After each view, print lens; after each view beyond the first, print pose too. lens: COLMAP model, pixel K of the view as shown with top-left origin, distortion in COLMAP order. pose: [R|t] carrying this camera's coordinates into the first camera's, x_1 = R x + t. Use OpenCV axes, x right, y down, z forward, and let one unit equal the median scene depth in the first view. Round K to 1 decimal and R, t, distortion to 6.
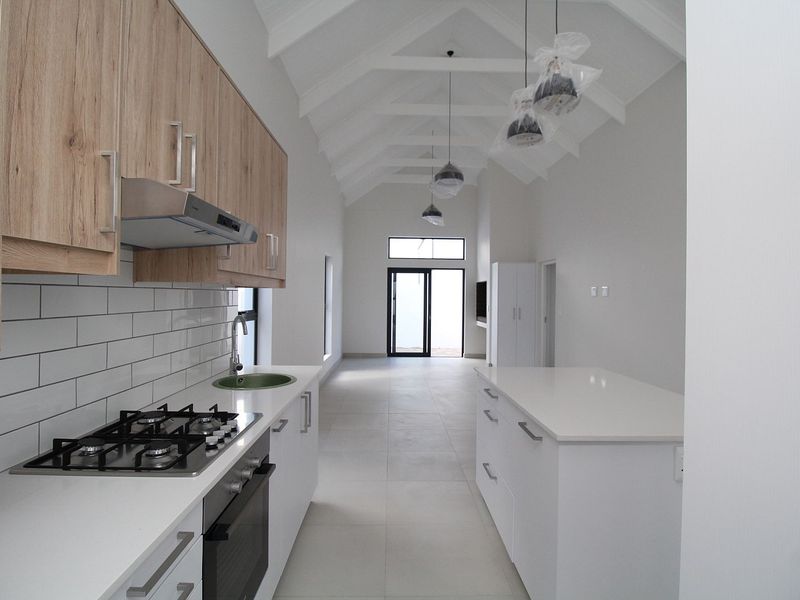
lens RADIAL K [[413.3, 0, 399.2], [0, 413.3, 295.0], [0, 0, 1]] dist [-0.012924, -0.000520]
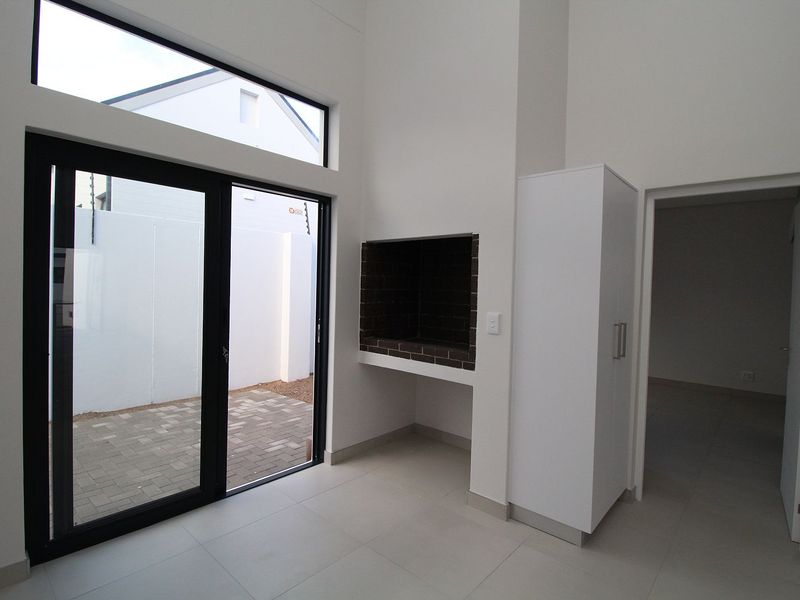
lens RADIAL K [[413.3, 0, 399.2], [0, 413.3, 295.0], [0, 0, 1]] dist [-0.012924, -0.000520]
pose [[0.688939, -0.007903, 0.724777, -0.046238], [-0.021054, 0.999300, 0.030909, 0.003150], [-0.724514, -0.036554, 0.688290, 0.729457]]
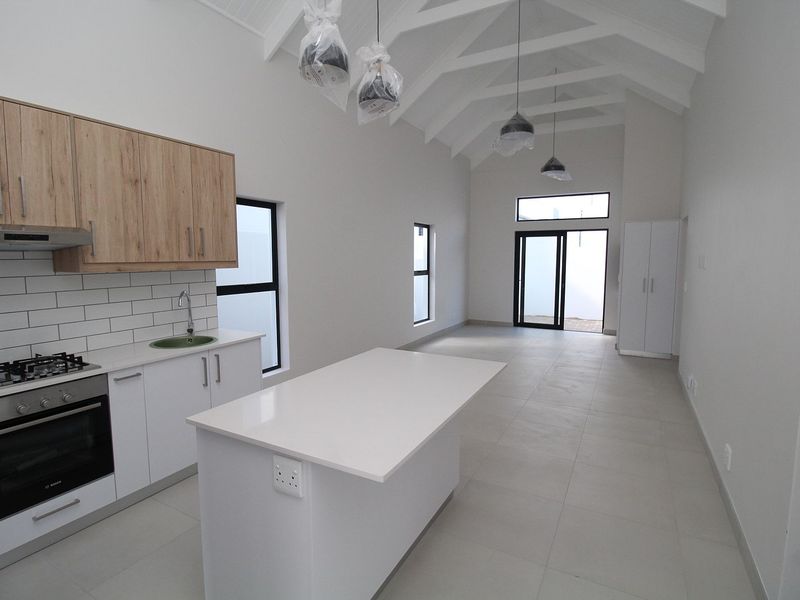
lens RADIAL K [[413.3, 0, 399.2], [0, 413.3, 295.0], [0, 0, 1]] dist [-0.012924, -0.000520]
pose [[0.861609, 0.037252, -0.506204, 0.221431], [0.011488, 0.995616, 0.092822, -0.012895], [0.507442, -0.085791, 0.857404, 0.058732]]
